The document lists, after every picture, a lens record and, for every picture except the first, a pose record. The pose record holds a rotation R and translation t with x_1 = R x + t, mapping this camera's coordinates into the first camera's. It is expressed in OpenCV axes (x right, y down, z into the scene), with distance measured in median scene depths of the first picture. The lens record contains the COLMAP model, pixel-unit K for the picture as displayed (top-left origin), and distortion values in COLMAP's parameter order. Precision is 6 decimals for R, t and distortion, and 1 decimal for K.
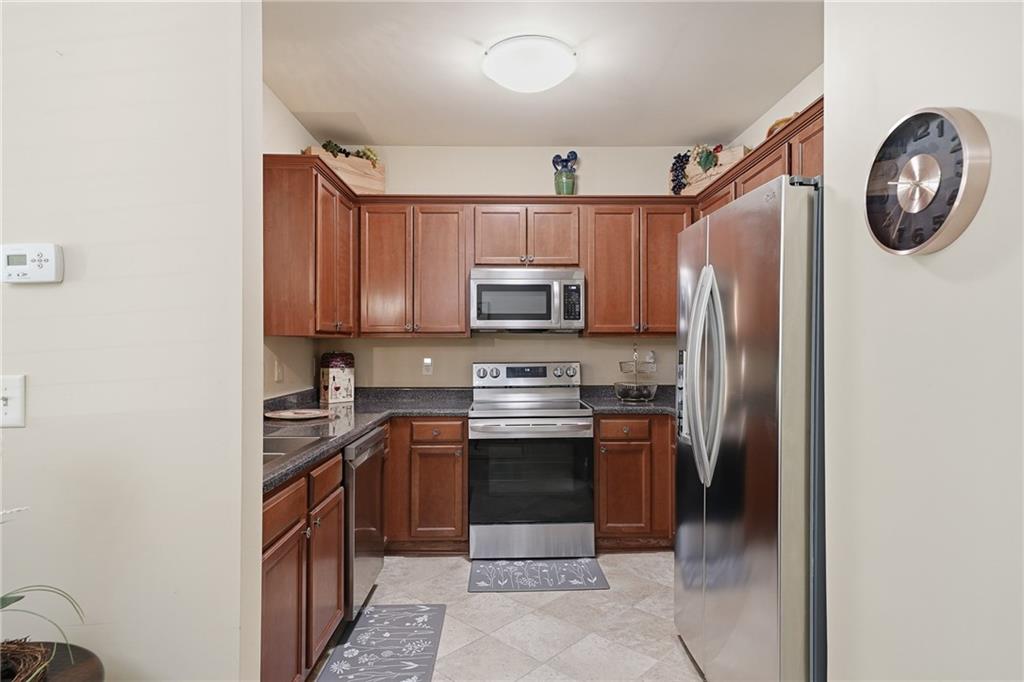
lens RADIAL K [[552.3, 0, 512.0], [0, 552.3, 341.0], [0, 0, 1]] dist [-0.028150, 0.000263]
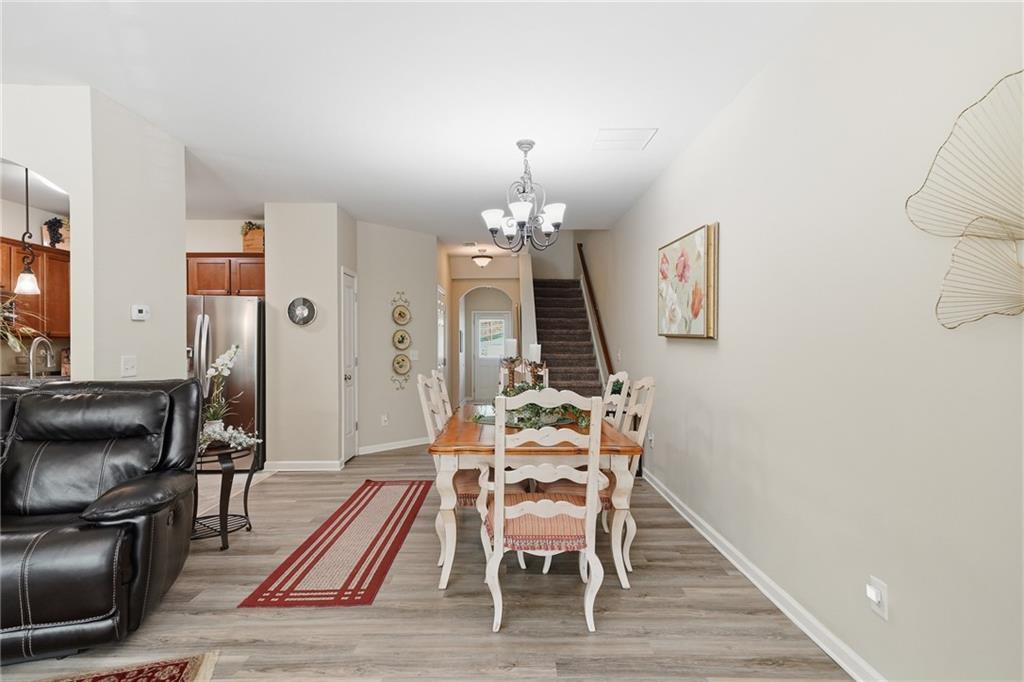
lens RADIAL K [[527.3, 0, 514.9], [0, 527.3, 343.4], [0, 0, 1]] dist [0.020670, 0.000621]
pose [[-0.002148, 0.004449, 0.999988, -1.248022], [-0.005681, 0.999974, -0.004461, 0.002145], [-0.999982, -0.005691, -0.002123, -0.291048]]
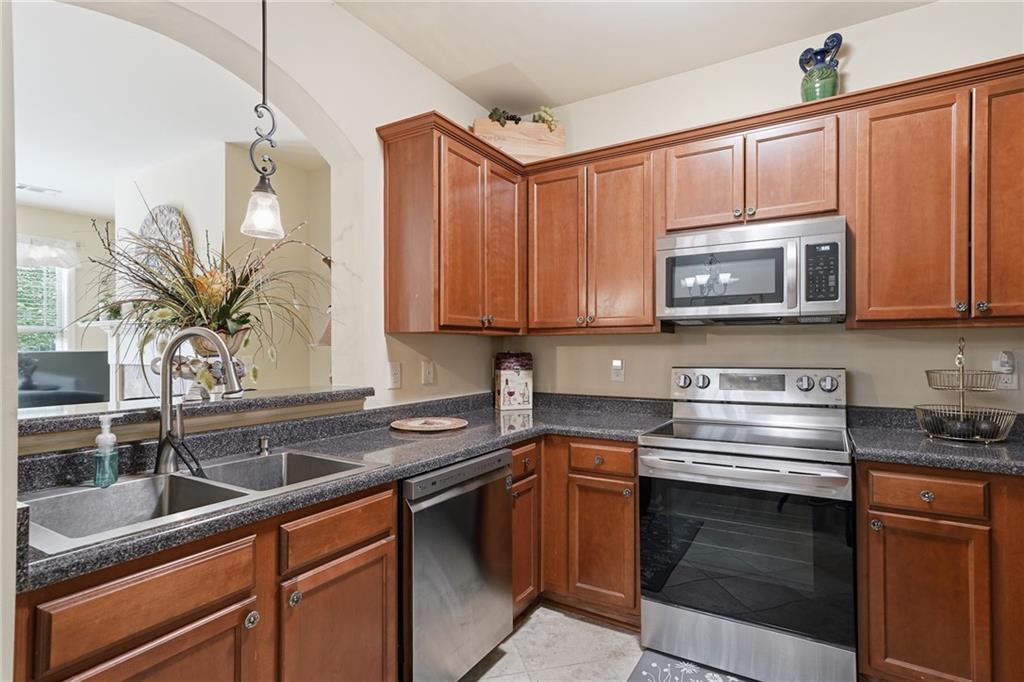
lens RADIAL K [[511.7, 0, 510.1], [0, 511.7, 347.2], [0, 0, 1]] dist [0.001303, 0.000849]
pose [[0.843479, -0.001665, -0.537159, 0.119538], [0.006689, 0.999950, 0.007404, 0.007189], [0.537120, -0.009838, 0.843448, 0.322655]]
